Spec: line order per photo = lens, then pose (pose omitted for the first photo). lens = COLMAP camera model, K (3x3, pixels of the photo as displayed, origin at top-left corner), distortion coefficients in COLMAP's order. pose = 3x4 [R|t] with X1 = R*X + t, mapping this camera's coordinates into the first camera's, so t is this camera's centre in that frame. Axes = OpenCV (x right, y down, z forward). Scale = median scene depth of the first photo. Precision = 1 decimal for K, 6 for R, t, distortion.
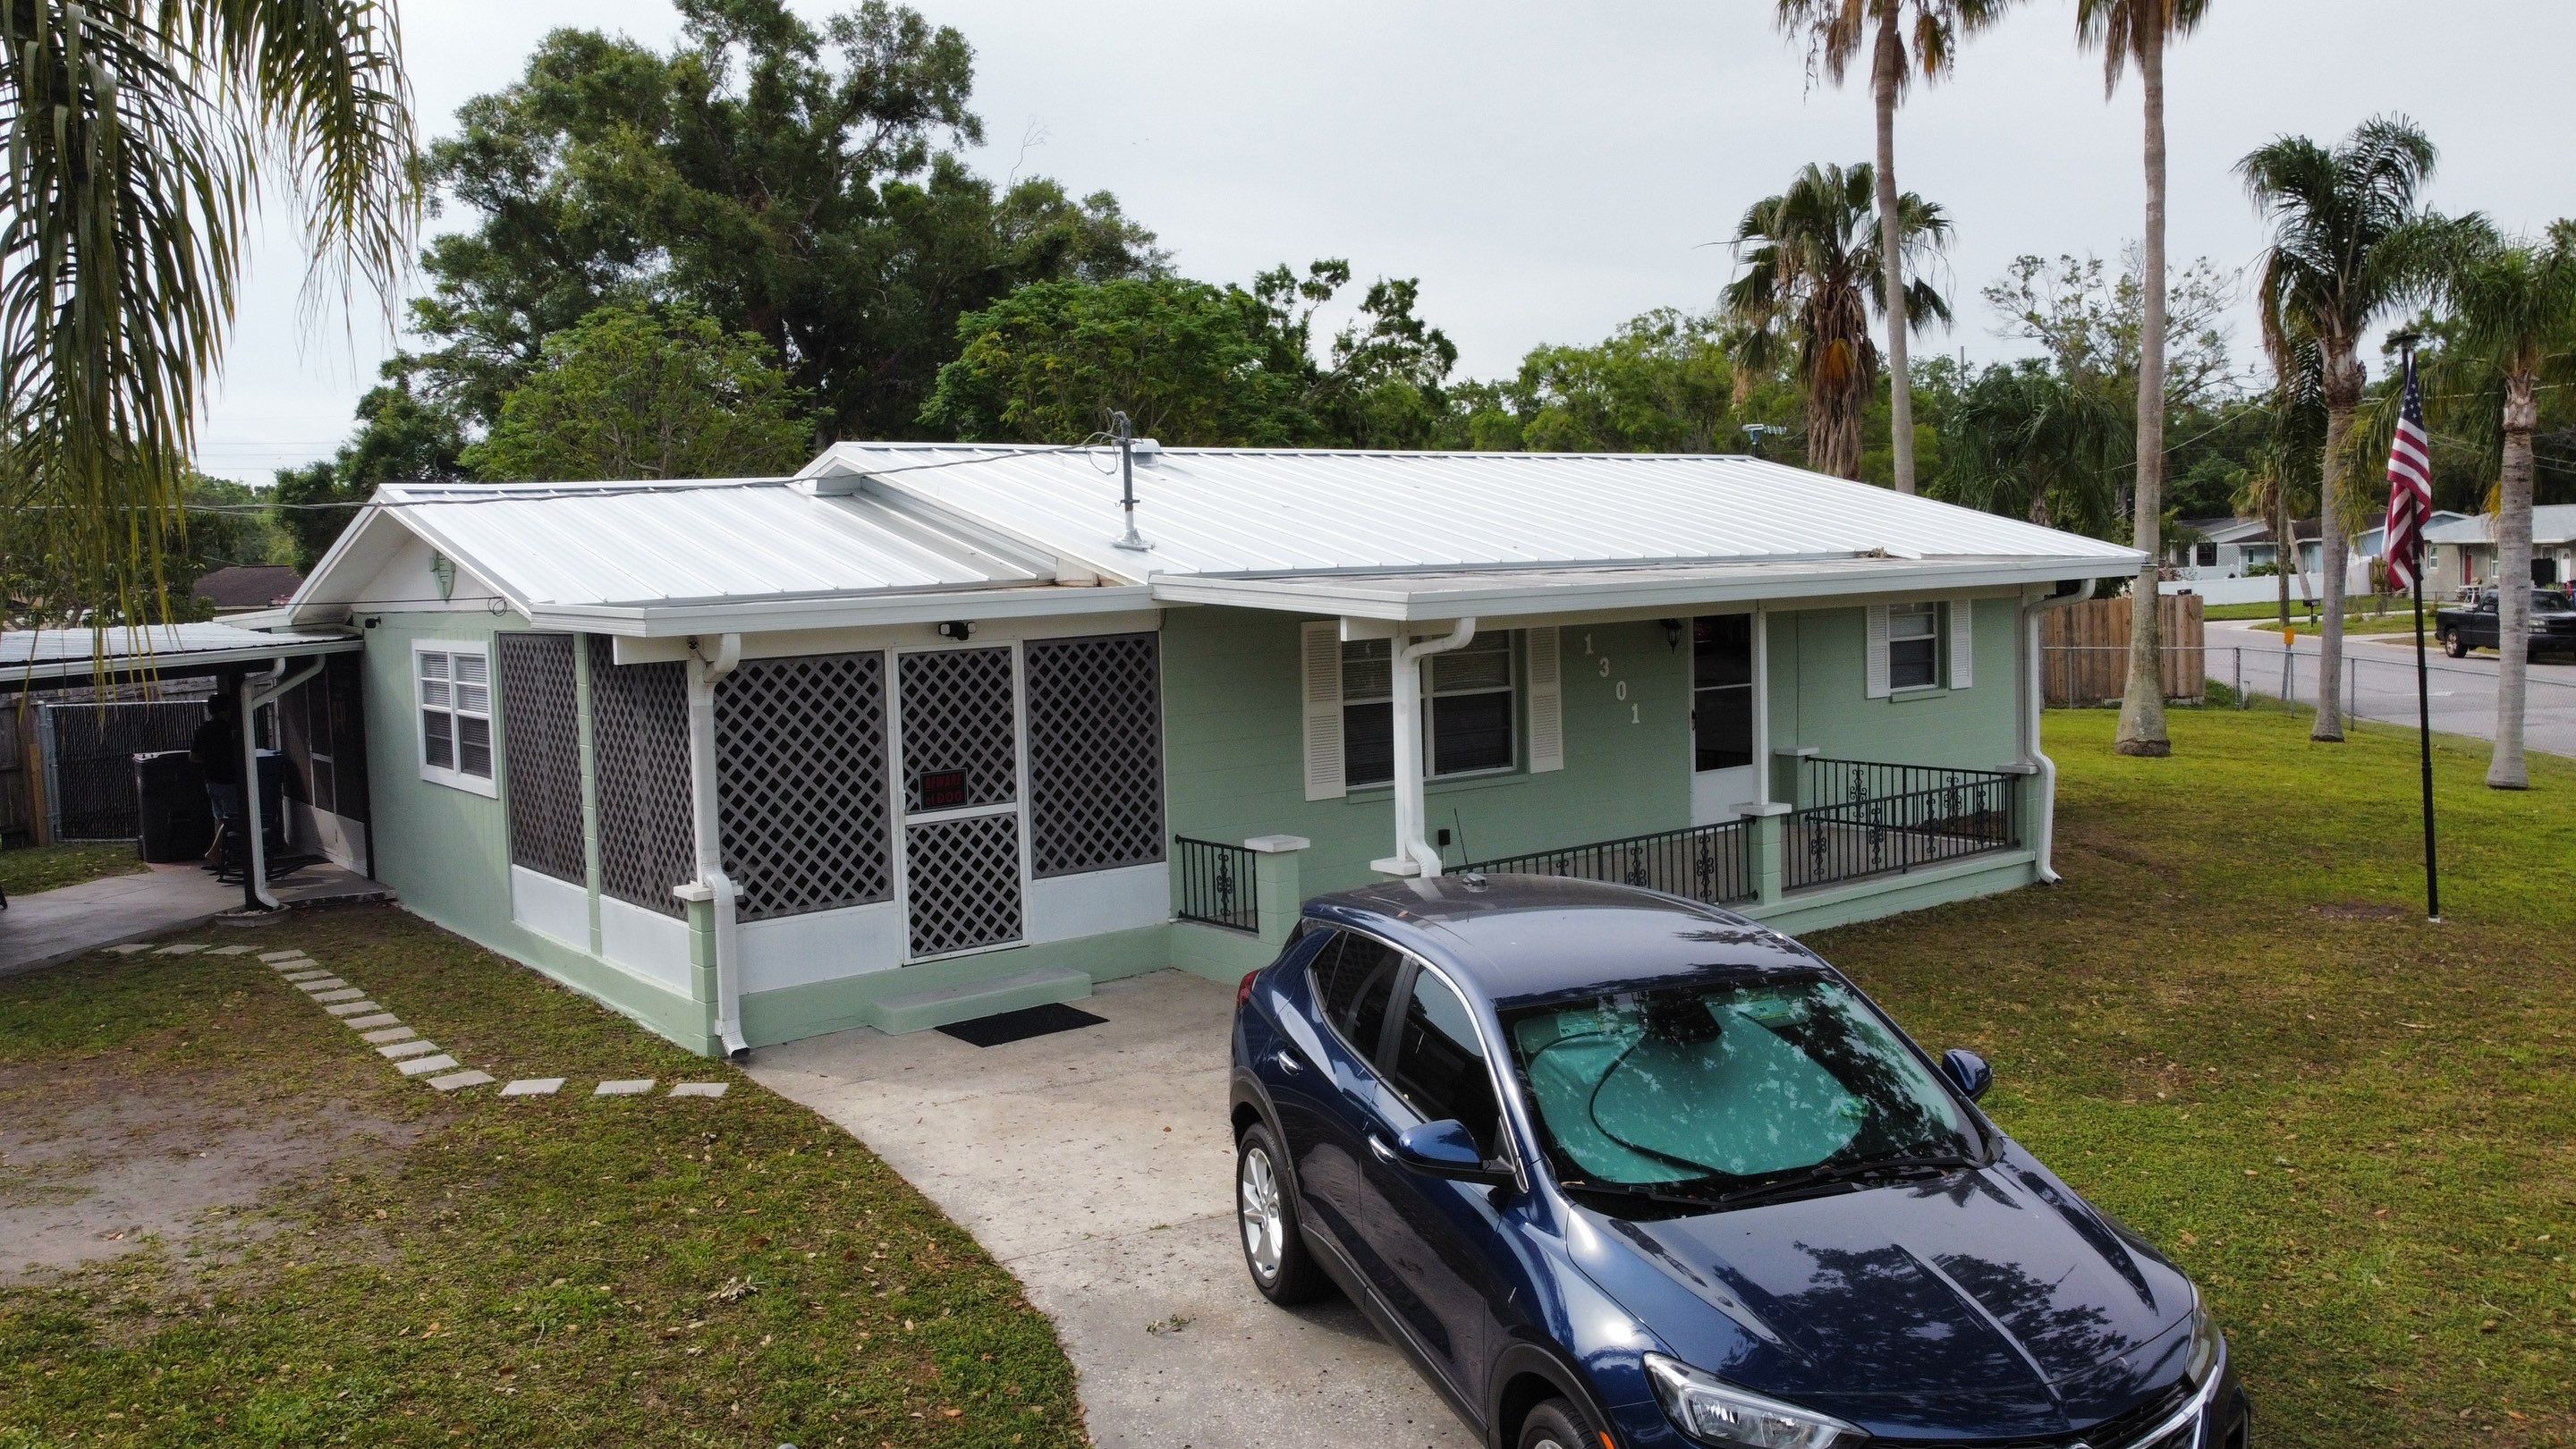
lens RADIAL K [[1956.6, 0, 1268.2], [0, 1956.6, 707.3], [0, 0, 1]] dist [0.015131, -0.027377]
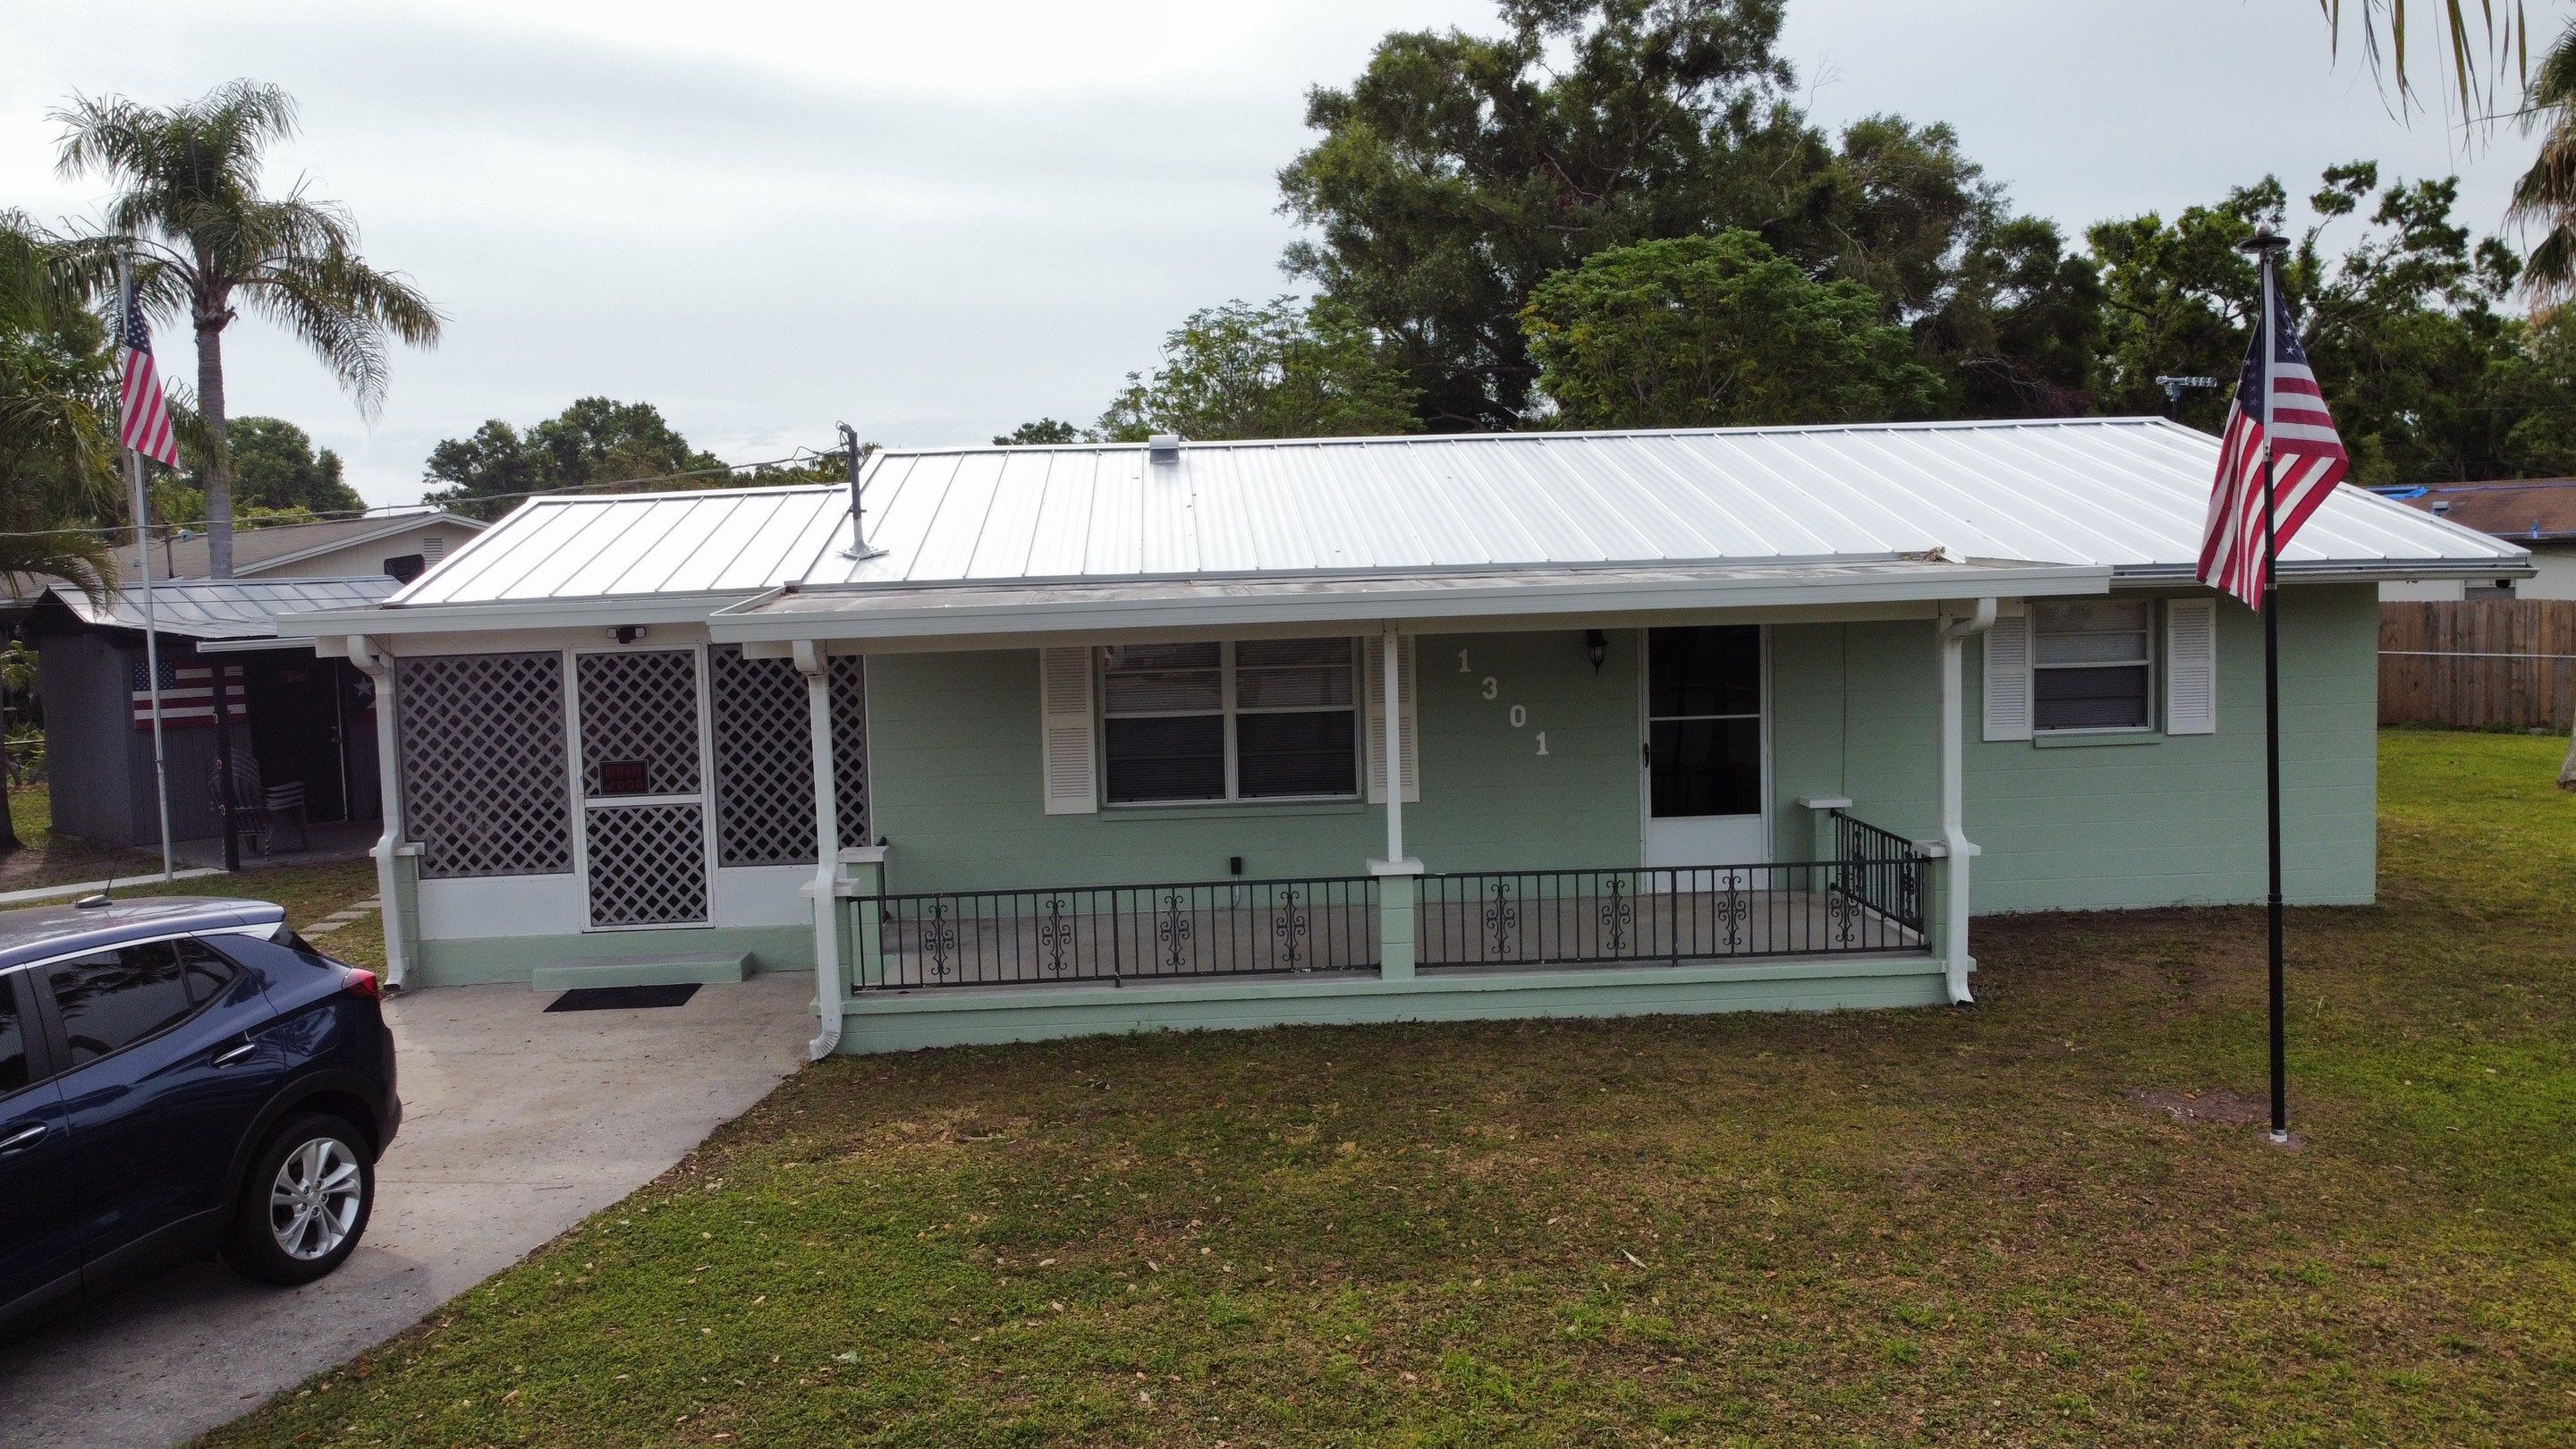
lens RADIAL K [[1956.6, 0, 1271.9], [0, 1956.6, 737.2], [0, 0, 1]] dist [0.015131, -0.027377]
pose [[0.817292, 0.058003, -0.573297, 0.745563], [-0.037769, 0.998174, 0.047145, -0.045647], [0.574985, -0.016878, 0.817990, 0.298492]]
